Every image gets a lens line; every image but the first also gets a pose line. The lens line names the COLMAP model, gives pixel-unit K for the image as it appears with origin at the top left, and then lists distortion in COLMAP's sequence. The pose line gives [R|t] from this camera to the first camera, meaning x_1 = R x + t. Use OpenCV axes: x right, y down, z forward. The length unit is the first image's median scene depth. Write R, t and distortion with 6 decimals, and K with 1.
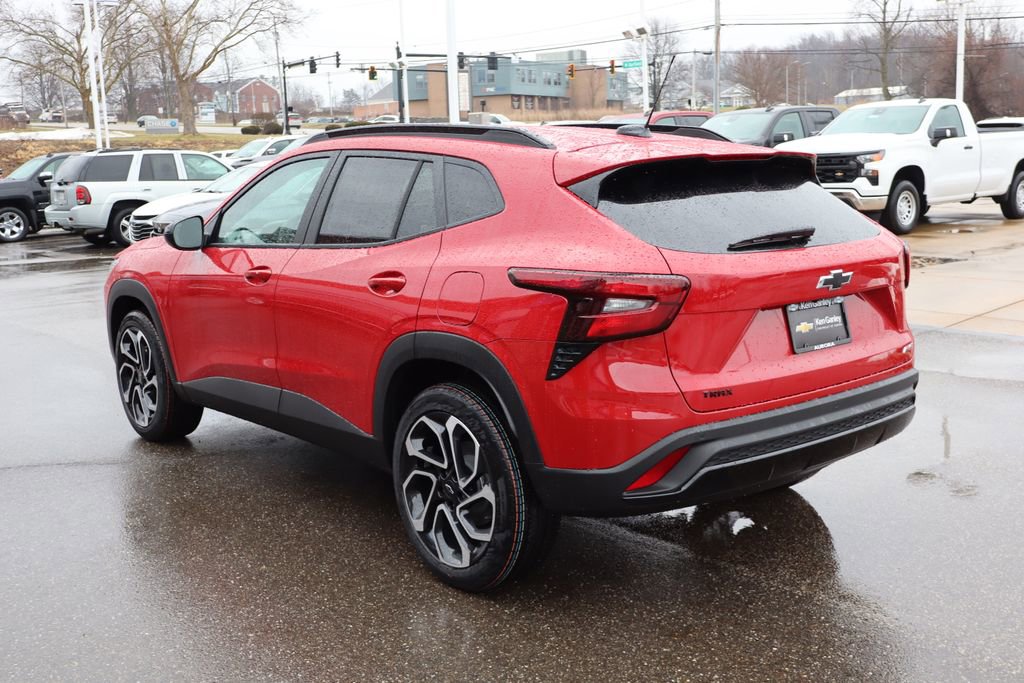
lens RADIAL K [[1092.4, 0, 512.0], [0, 1092.4, 341.5], [0, 0, 1]] dist [0.003830, -0.006904]
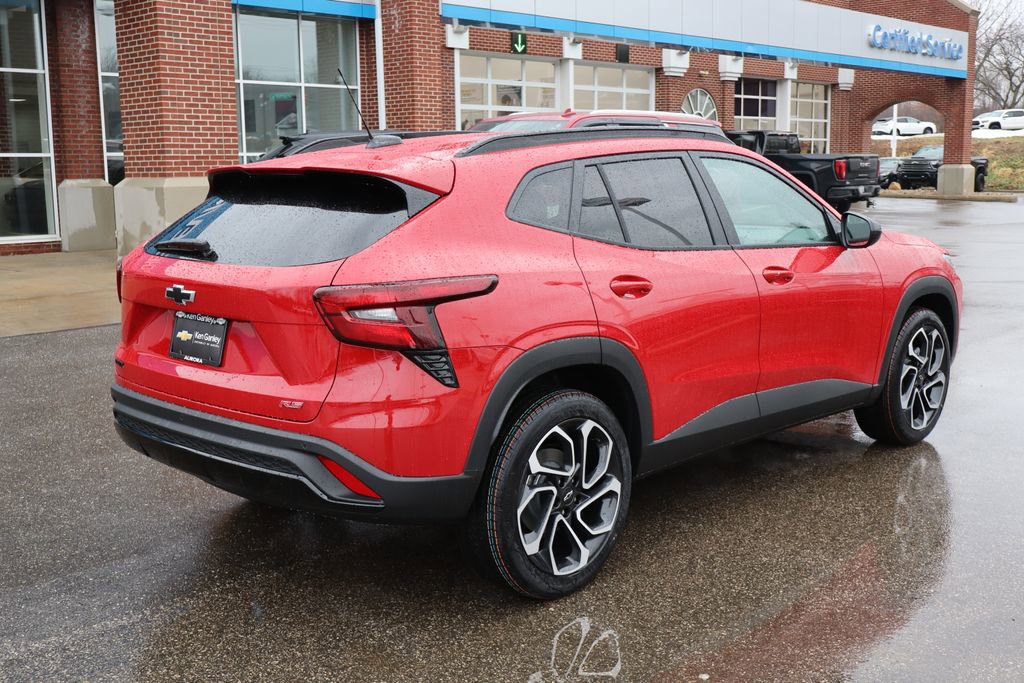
lens RADIAL K [[1165.4, 0, 543.6], [0, 1165.4, 344.0], [0, 0, 1]] dist [-0.001870, 0.020882]
pose [[0.121677, 0.182864, -0.975579, 1.411626], [-0.164319, 0.973031, 0.161892, -0.244088], [0.978874, 0.140607, 0.148444, 1.185960]]
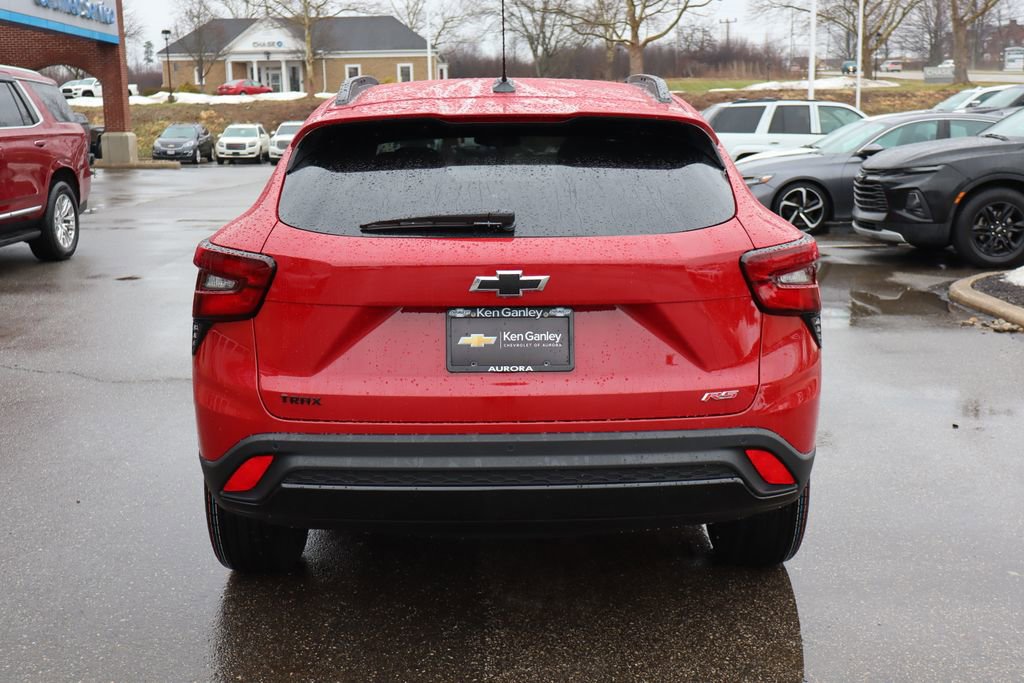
lens RADIAL K [[1165.4, 0, 543.6], [0, 1165.4, 344.0], [0, 0, 1]] dist [-0.001870, 0.020882]
pose [[0.782390, 0.137714, -0.607372, 0.815258], [-0.117894, 0.990362, 0.072686, -0.076733], [0.611529, 0.014737, 0.791085, 0.381509]]
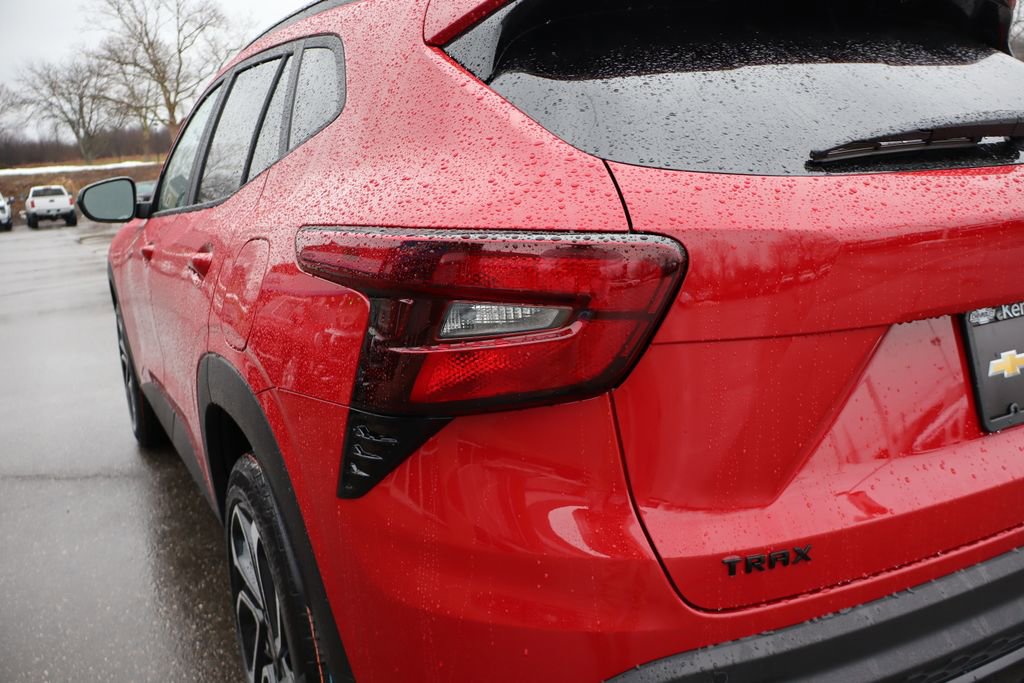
lens RADIAL K [[804.5, 0, 512.0], [0, 804.5, 341.5], [0, 0, 1]] dist [0.002308, 0.002777]
pose [[0.982927, 0.006869, -0.183867, 0.143704], [0.002868, 0.998610, 0.052638, -0.036901], [0.183973, -0.052267, 0.981541, 0.680915]]
